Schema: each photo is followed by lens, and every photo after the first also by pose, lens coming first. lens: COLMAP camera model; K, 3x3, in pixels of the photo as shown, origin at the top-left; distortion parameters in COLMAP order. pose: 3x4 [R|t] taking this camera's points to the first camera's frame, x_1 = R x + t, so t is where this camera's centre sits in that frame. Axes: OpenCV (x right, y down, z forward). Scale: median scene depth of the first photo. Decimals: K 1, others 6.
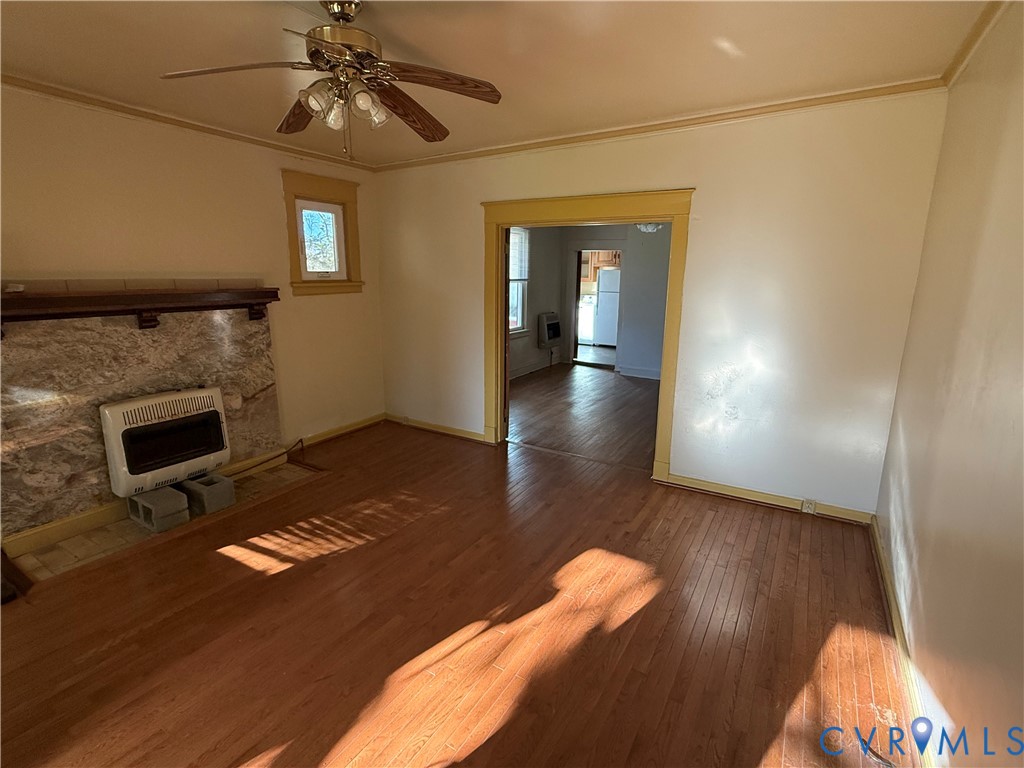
lens RADIAL K [[490.1, 0, 515.5], [0, 490.1, 383.5], [0, 0, 1]] dist [0.004062, 0.001343]
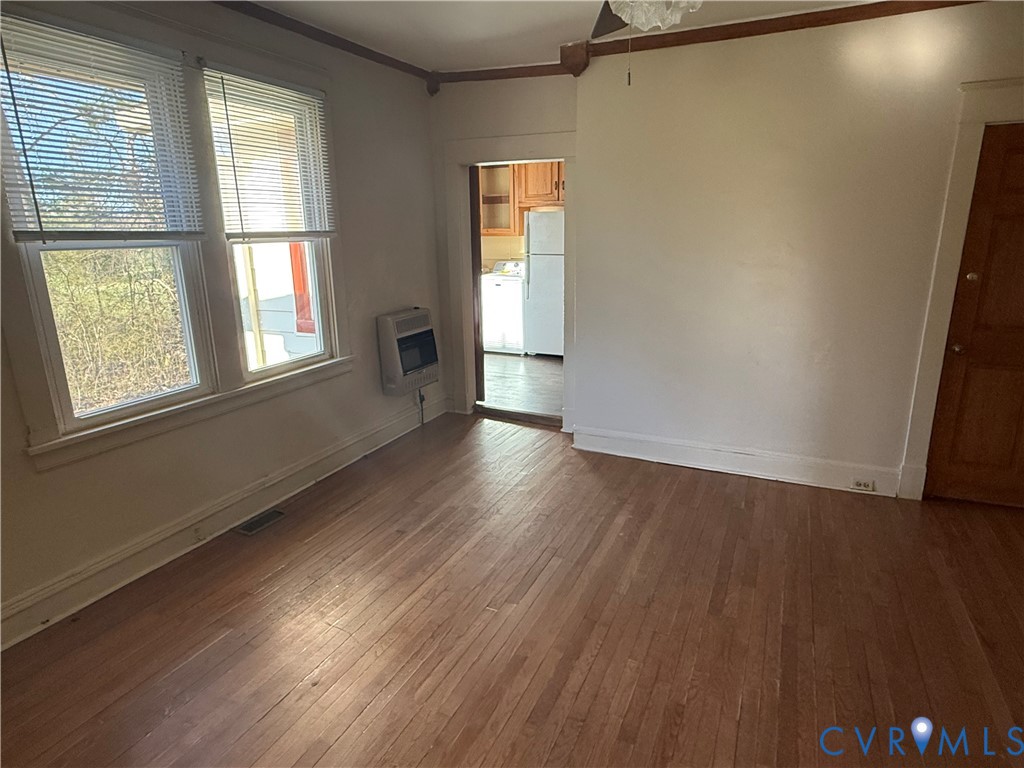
lens RADIAL K [[591.2, 0, 511.7], [0, 591.2, 383.1], [0, 0, 1]] dist [0.001834, 0.002421]
pose [[0.994413, -0.052109, 0.091799, 0.160008], [0.048969, 0.998147, 0.036127, -0.137202], [-0.093512, -0.031430, 0.995122, 0.685806]]
